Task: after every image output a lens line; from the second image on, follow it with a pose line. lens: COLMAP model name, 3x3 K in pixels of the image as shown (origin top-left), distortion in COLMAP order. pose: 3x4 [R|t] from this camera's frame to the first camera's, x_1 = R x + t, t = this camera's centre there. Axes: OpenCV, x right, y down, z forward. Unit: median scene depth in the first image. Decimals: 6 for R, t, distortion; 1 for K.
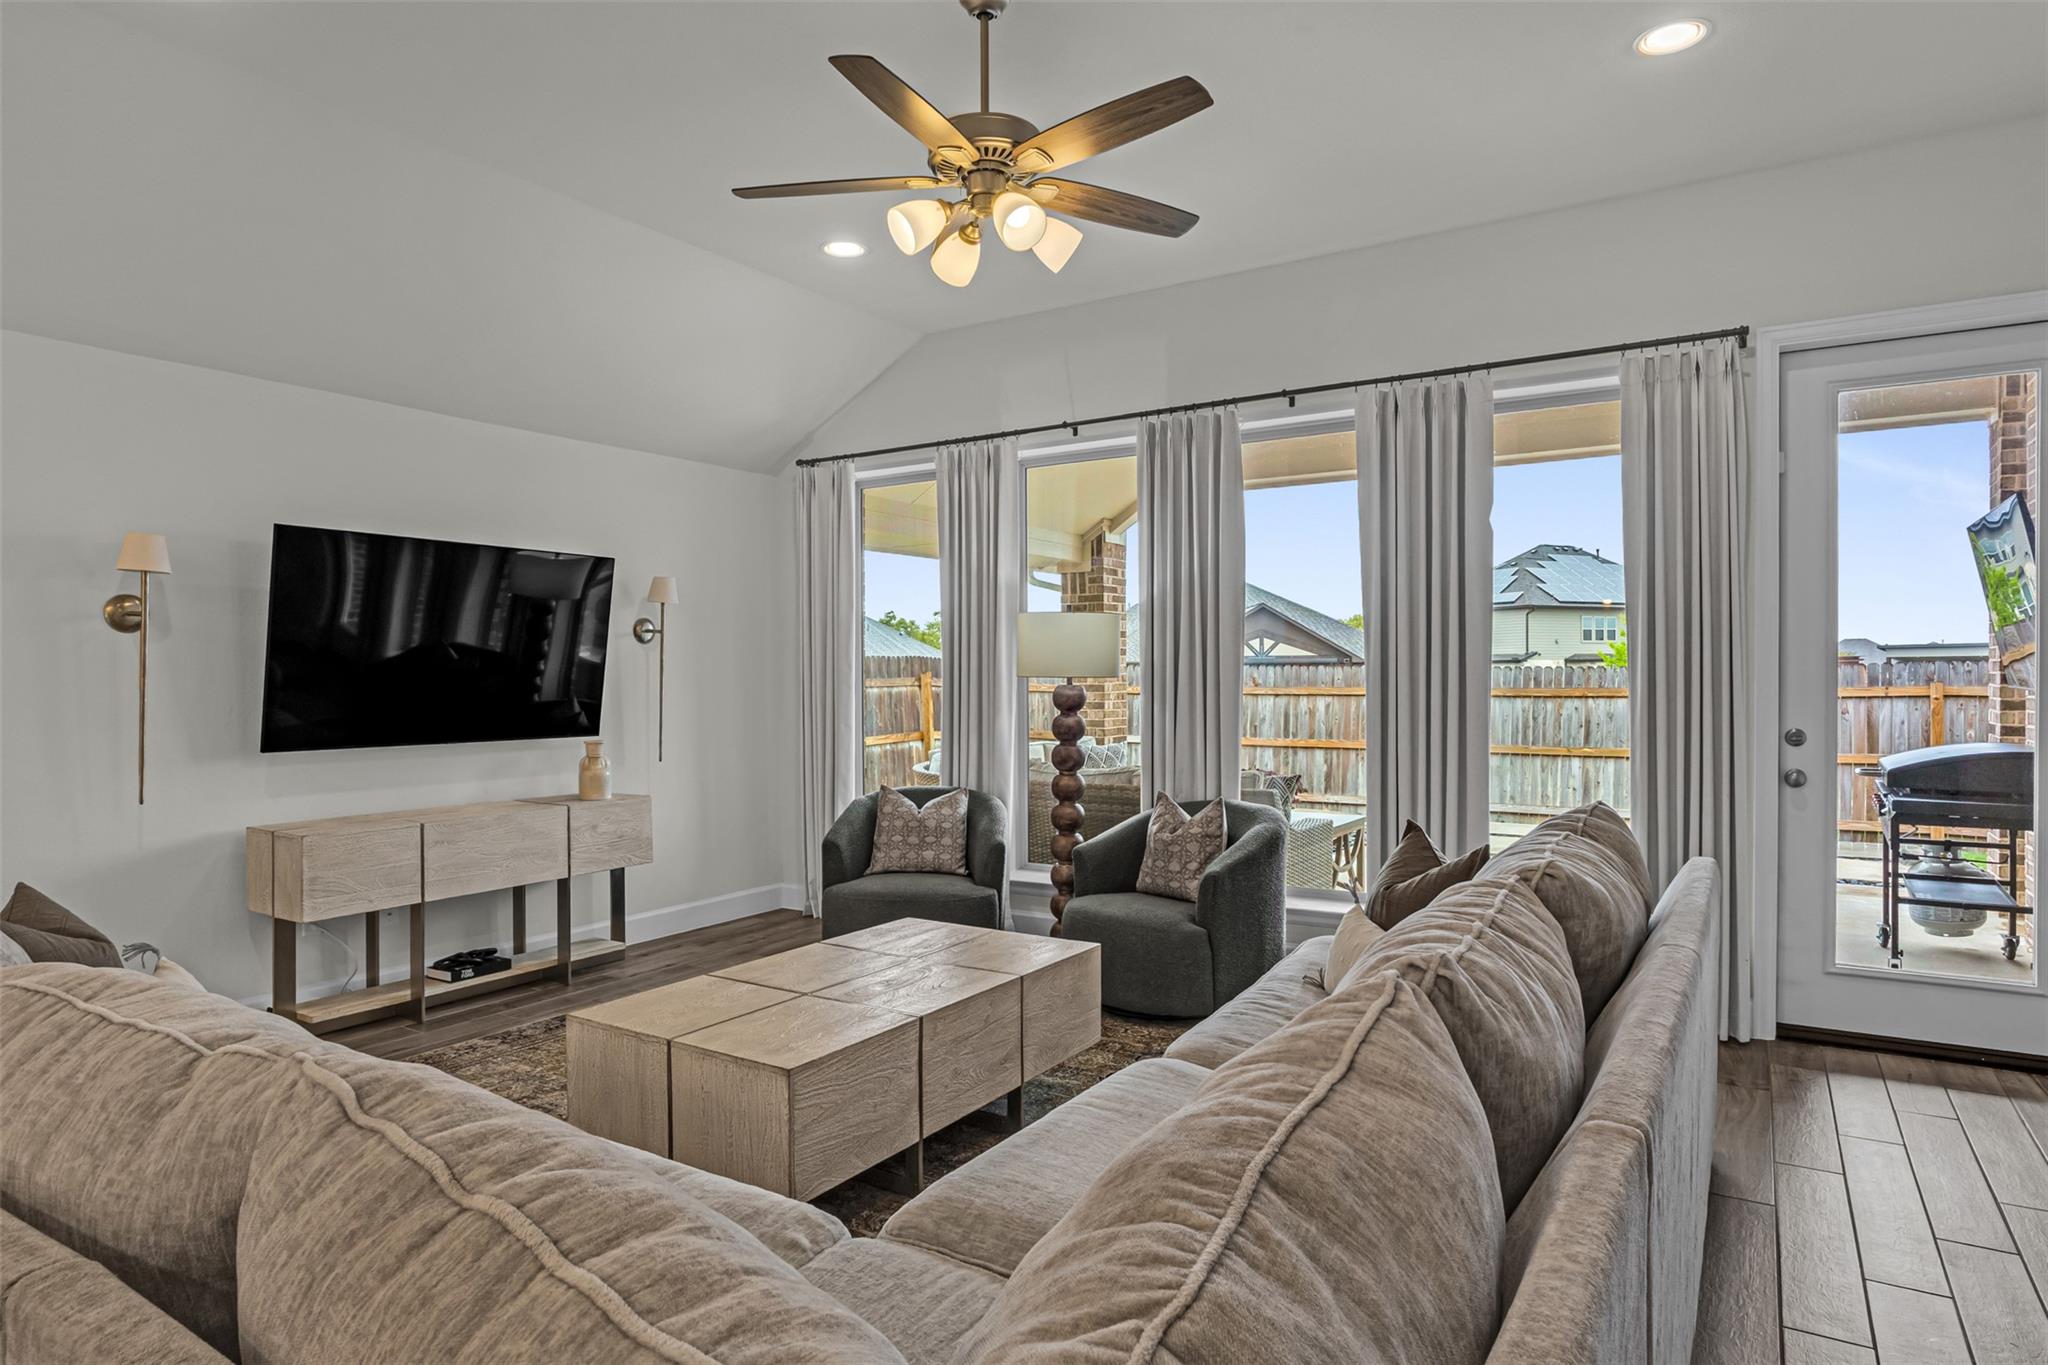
lens RADIAL K [[1150.6, 0, 1024.1], [0, 1150.6, 687.6], [0, 0, 1]] dist [-0.017426, 0.003287]
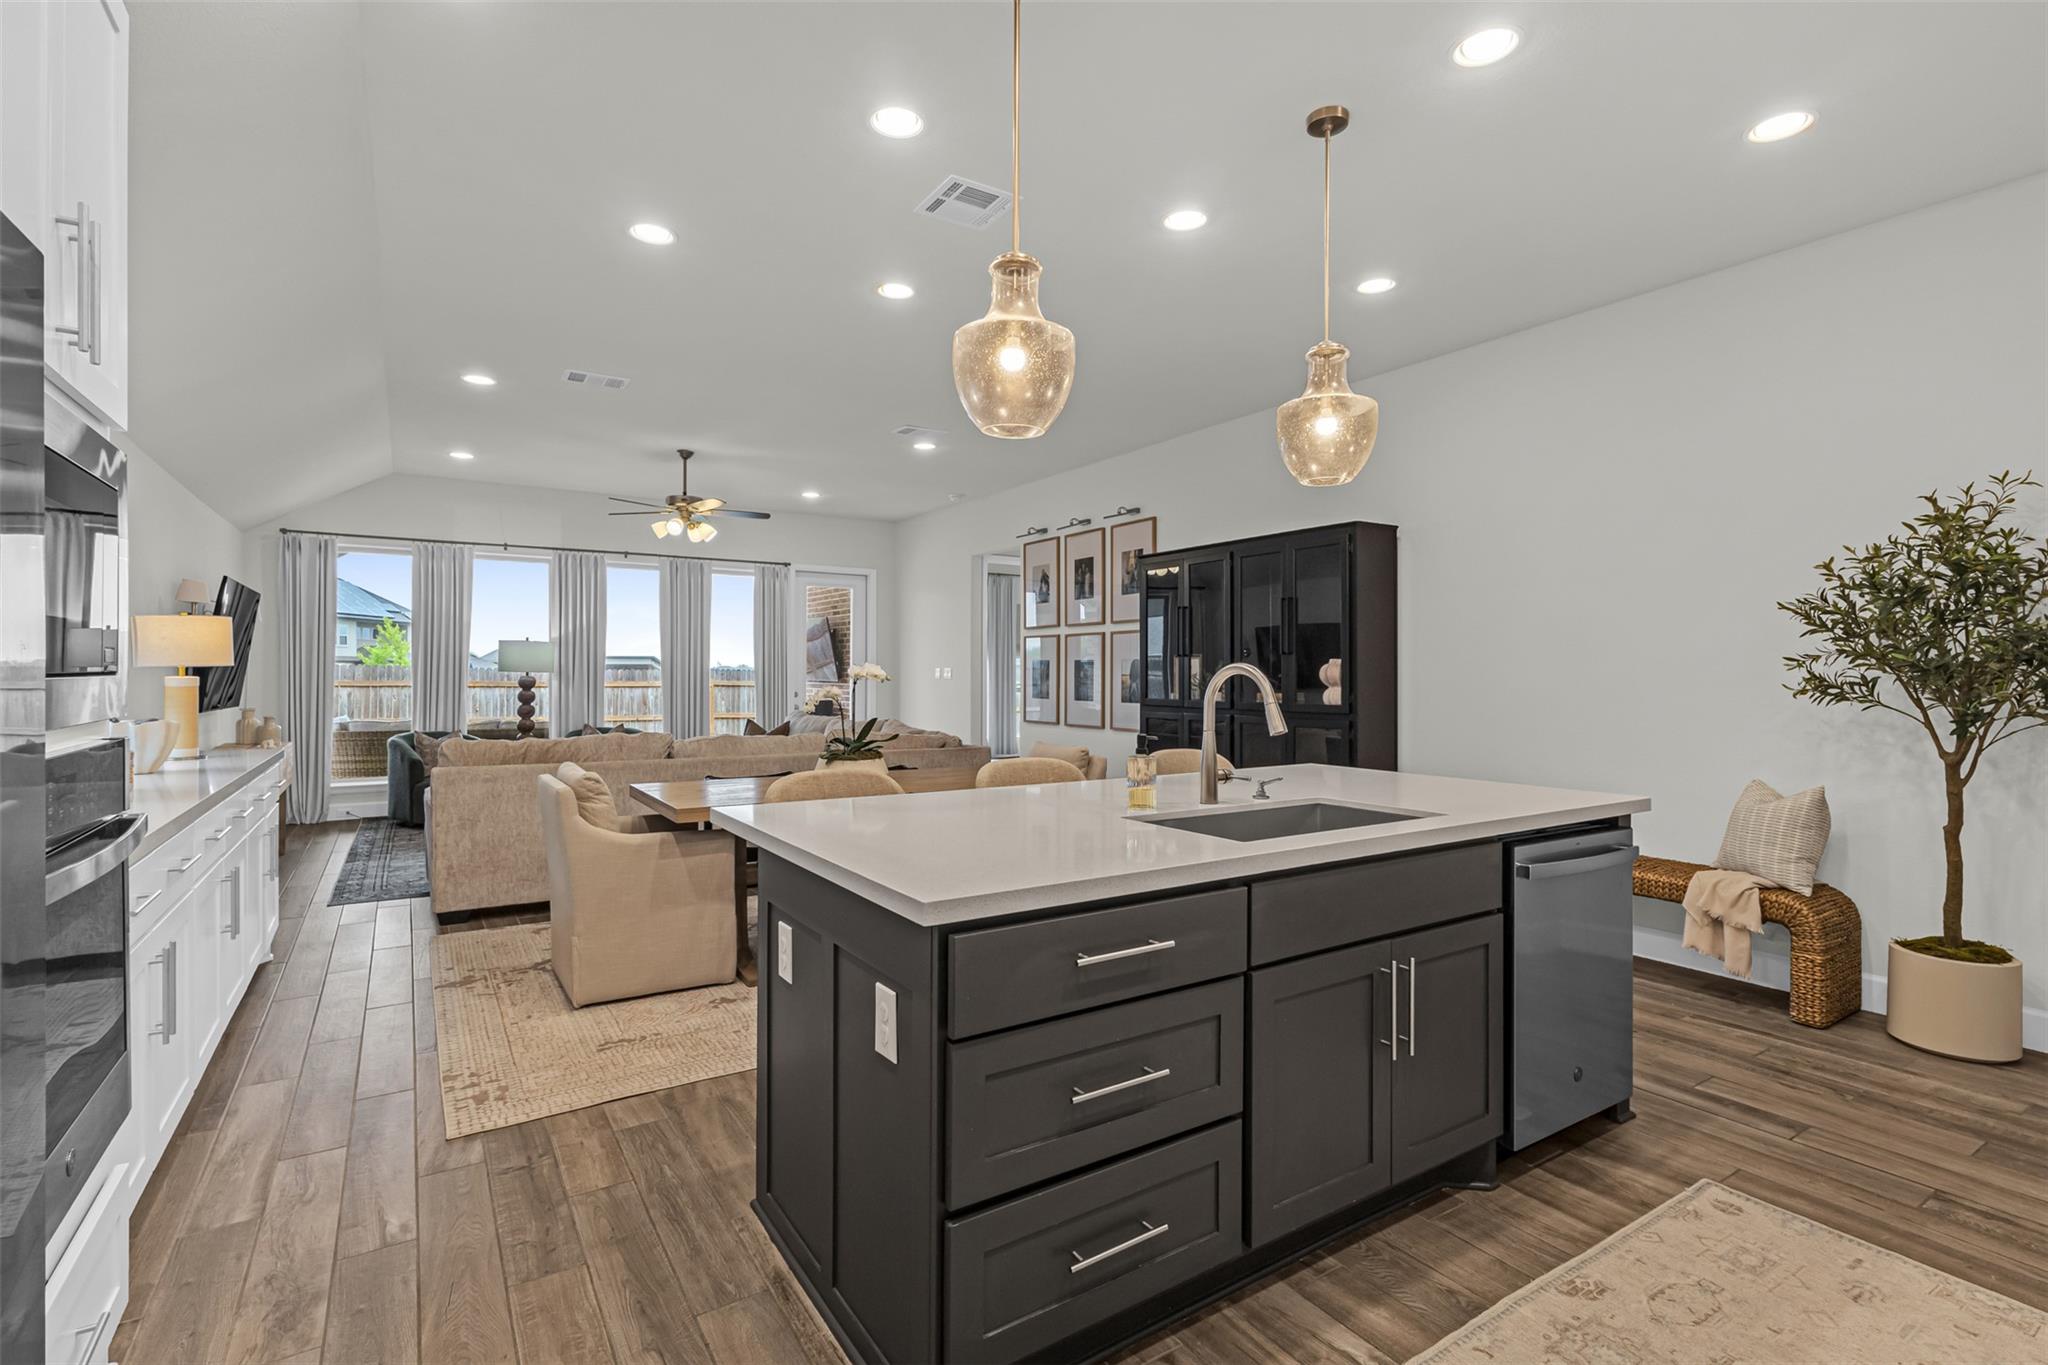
lens RADIAL K [[949.2, 0, 1013.2], [0, 949.2, 676.3], [0, 0, 1]] dist [-0.000652, -0.000260]
pose [[0.422707, 0.008469, 0.906227, -1.138585], [0.000569, 0.999954, -0.009610, 0.015210], [-0.906266, 0.004578, 0.422682, -0.512873]]
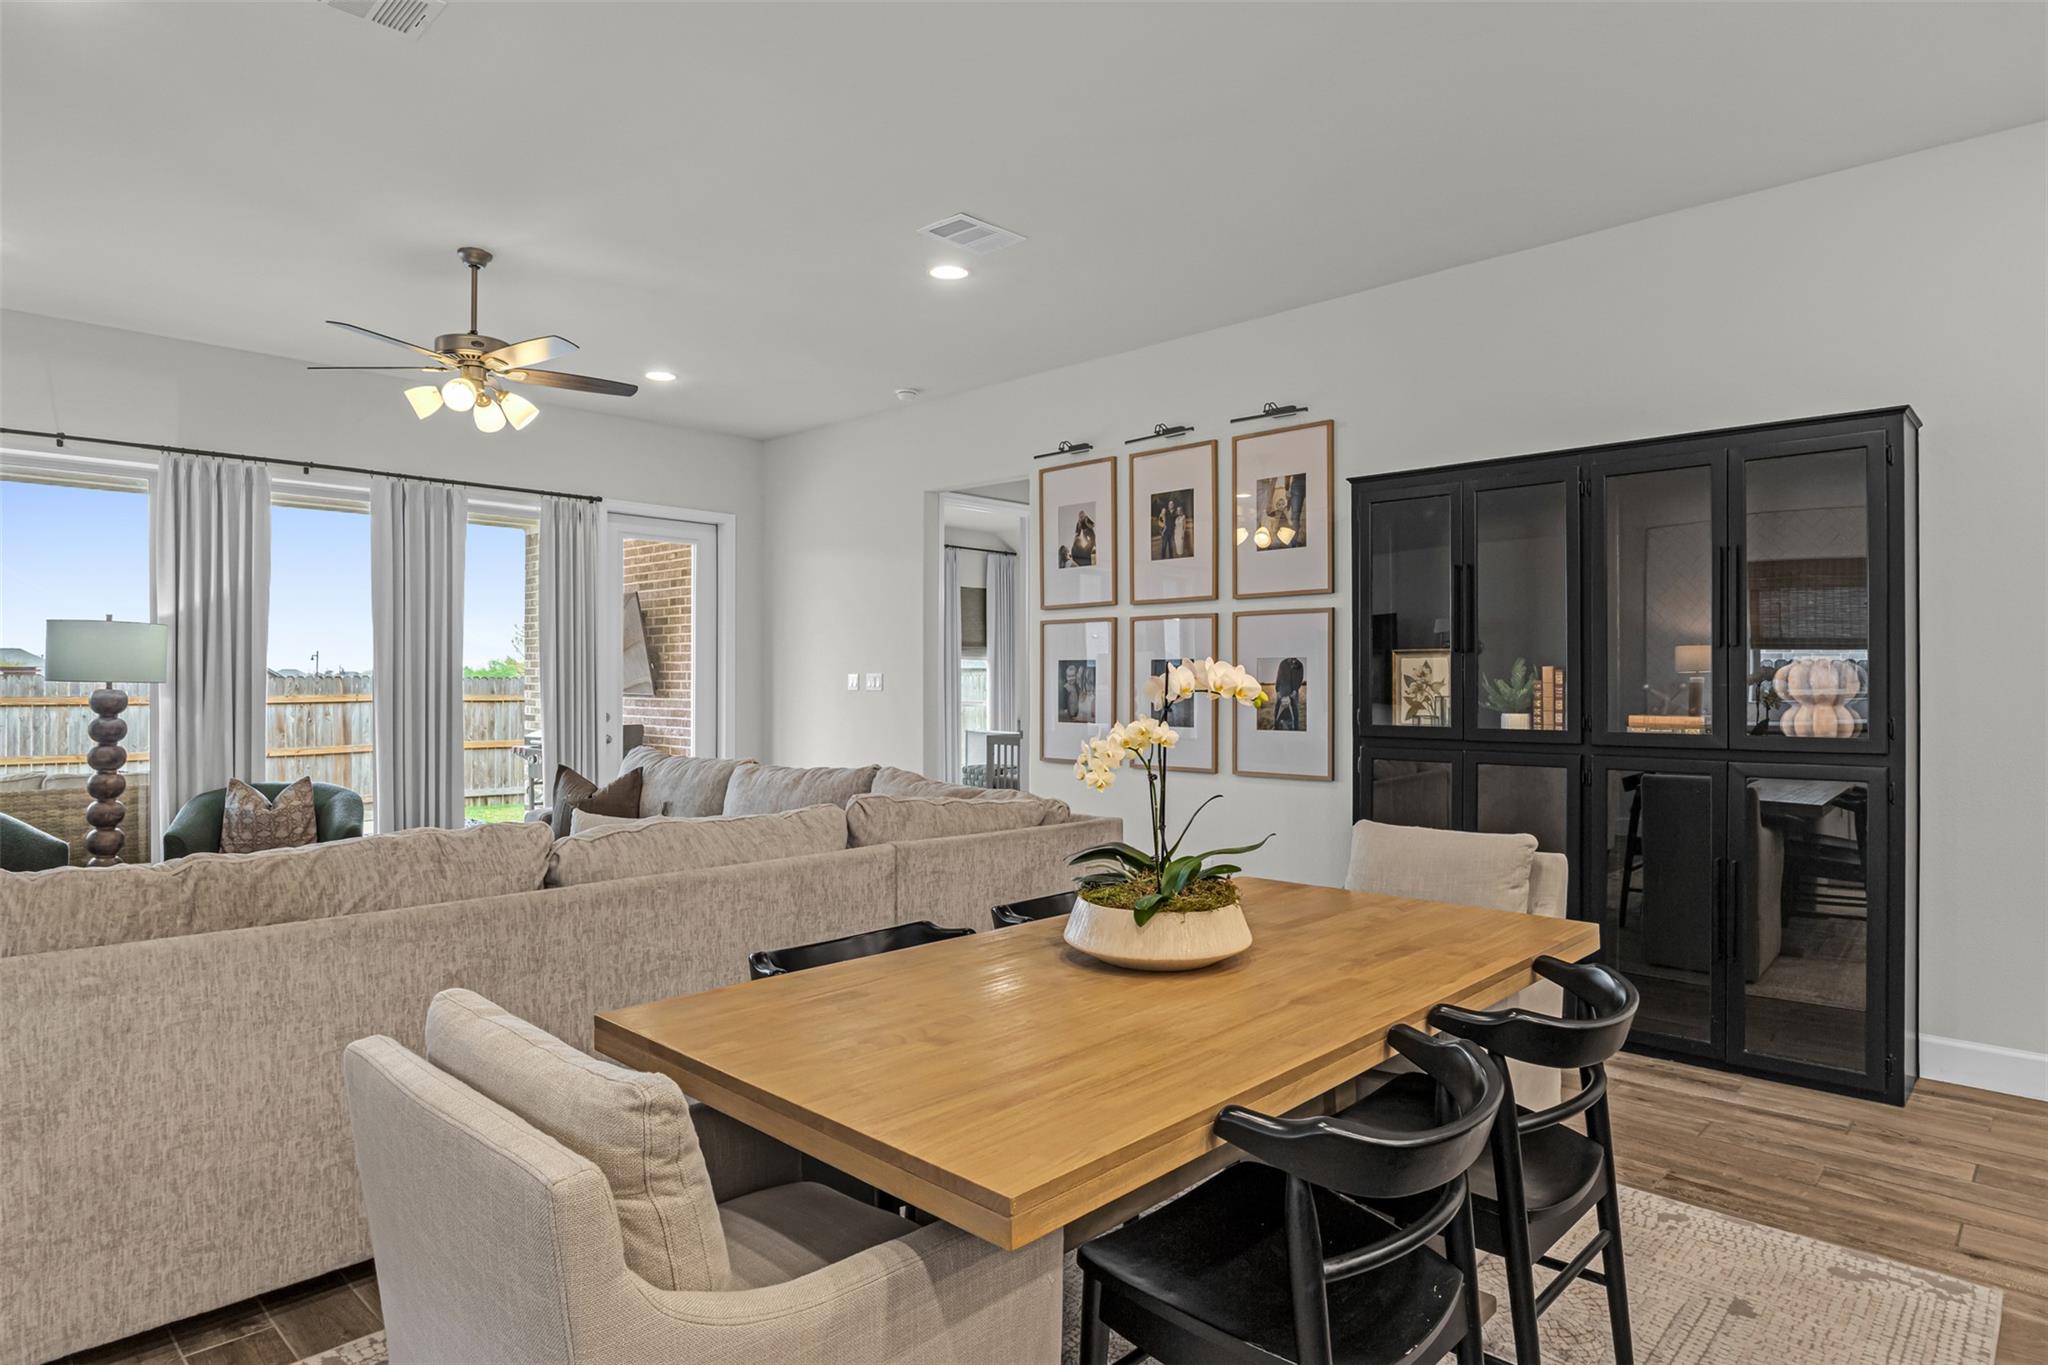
lens RADIAL K [[1150.6, 0, 1017.1], [0, 1150.6, 682.8], [0, 0, 1]] dist [-0.017426, 0.003287]
pose [[0.200162, 0.007745, 0.979732, -0.828129], [0.006064, 0.999940, -0.009144, 0.006543], [-0.979744, 0.007771, 0.200103, -0.036022]]
